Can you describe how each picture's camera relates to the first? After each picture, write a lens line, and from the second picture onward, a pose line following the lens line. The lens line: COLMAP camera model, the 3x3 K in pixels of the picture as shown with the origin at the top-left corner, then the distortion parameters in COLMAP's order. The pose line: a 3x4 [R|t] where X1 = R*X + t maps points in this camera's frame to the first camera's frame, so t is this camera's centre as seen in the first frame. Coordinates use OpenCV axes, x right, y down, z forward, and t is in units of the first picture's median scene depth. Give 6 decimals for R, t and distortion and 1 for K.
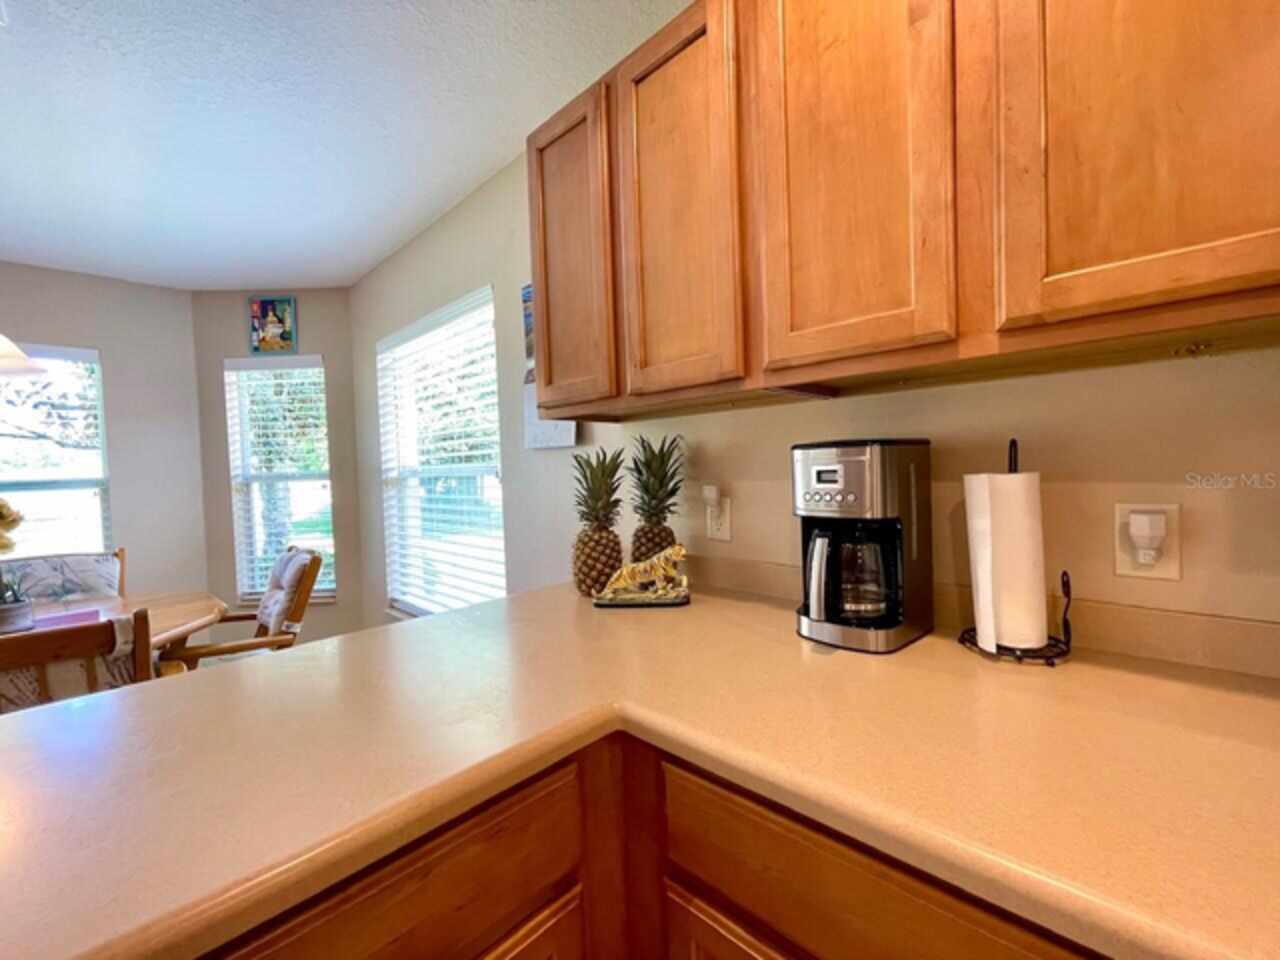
lens RADIAL K [[521.3, 0, 642.9], [0, 521.3, 479.2], [0, 0, 1]] dist [0.002073, -0.000370]
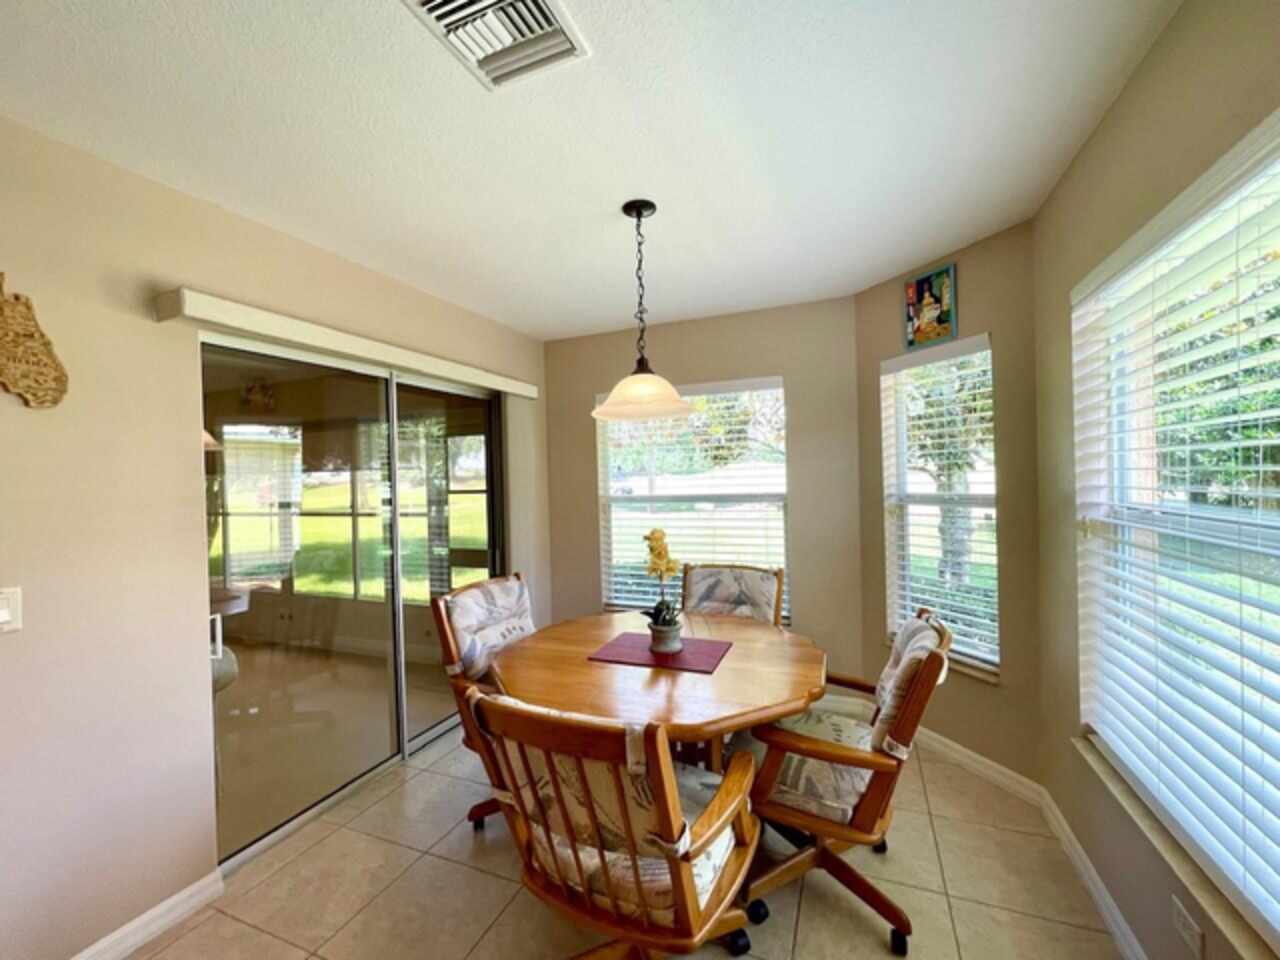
lens RADIAL K [[535.2, 0, 614.8], [0, 535.2, 484.1], [0, 0, 1]] dist [-0.030566, 0.000103]
pose [[0.336540, 0.032795, -0.941098, -0.116507], [-0.008177, 0.999457, 0.031905, -0.054142], [0.941634, -0.003042, 0.336625, 0.300899]]
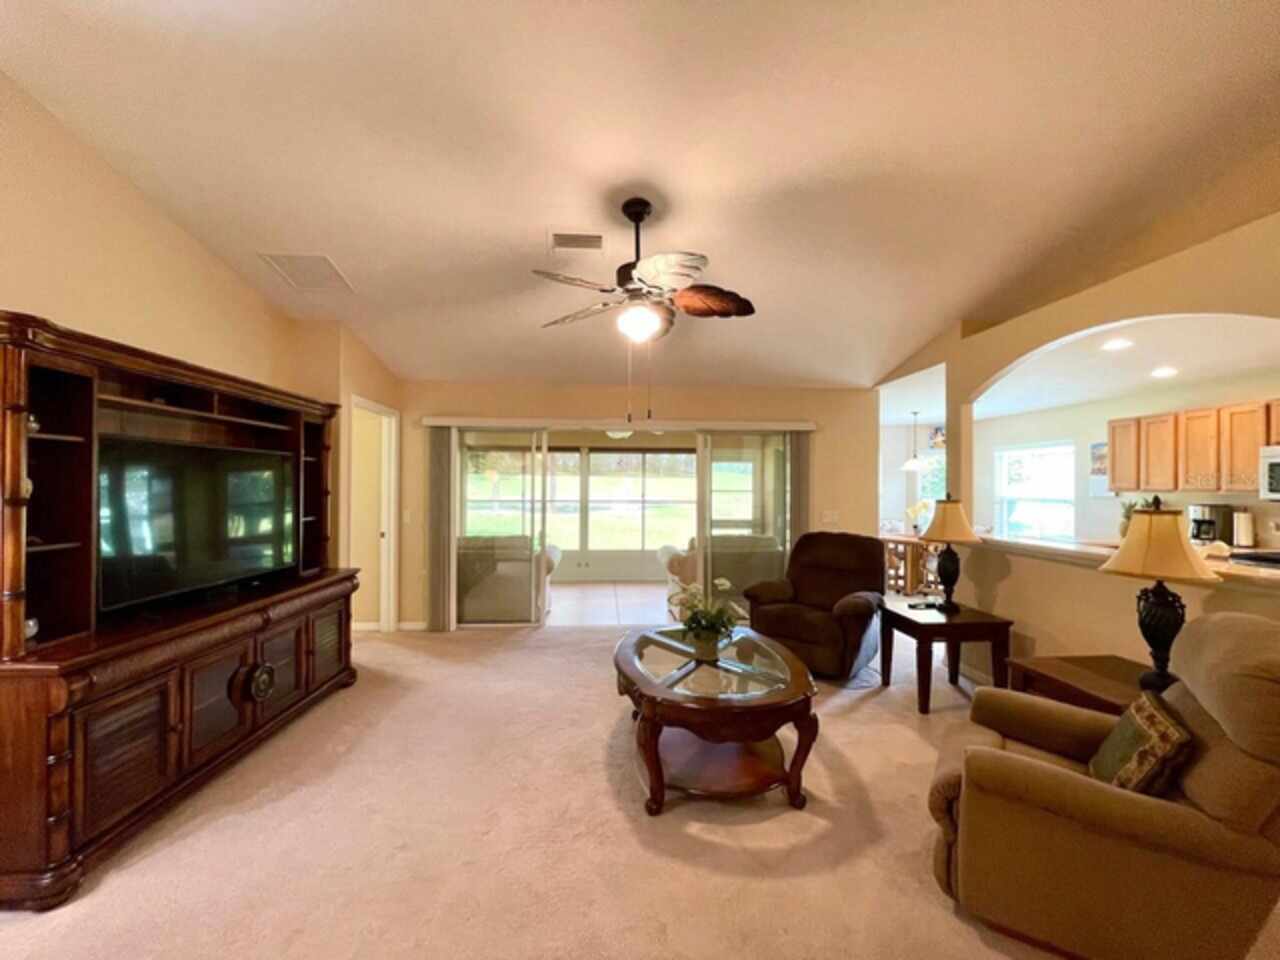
lens RADIAL K [[521.3, 0, 642.9], [0, 521.3, 479.2], [0, 0, 1]] dist [0.002073, -0.000370]
pose [[0.743368, 0.034716, -0.667981, -0.082773], [-0.049601, 0.998764, -0.003292, -0.010579], [0.667041, 0.035580, 0.744171, -1.965612]]
